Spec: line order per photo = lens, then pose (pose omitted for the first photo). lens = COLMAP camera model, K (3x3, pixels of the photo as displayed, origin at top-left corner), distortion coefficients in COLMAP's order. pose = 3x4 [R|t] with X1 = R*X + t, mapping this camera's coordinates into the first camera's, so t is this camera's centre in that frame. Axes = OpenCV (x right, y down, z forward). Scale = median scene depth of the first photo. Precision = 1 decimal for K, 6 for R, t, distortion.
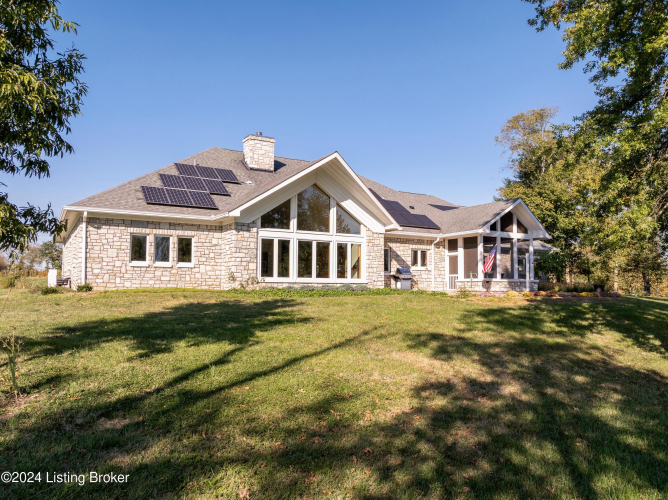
lens RADIAL K [[470.6, 0, 330.6], [0, 470.6, 251.8], [0, 0, 1]] dist [-0.036561, -0.003019]
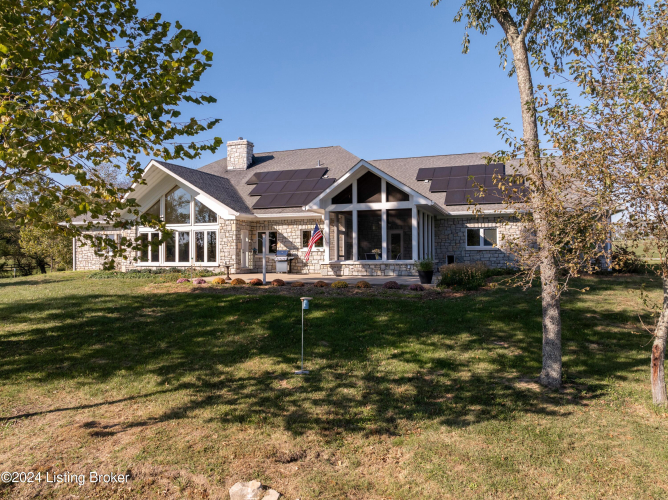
lens RADIAL K [[470.6, 0, 330.6], [0, 470.6, 251.8], [0, 0, 1]] dist [-0.036561, -0.003019]
pose [[0.687487, -0.025402, -0.725752, 0.979643], [0.061894, 0.997801, 0.023706, 0.021339], [0.723554, -0.061217, 0.687548, 0.392963]]
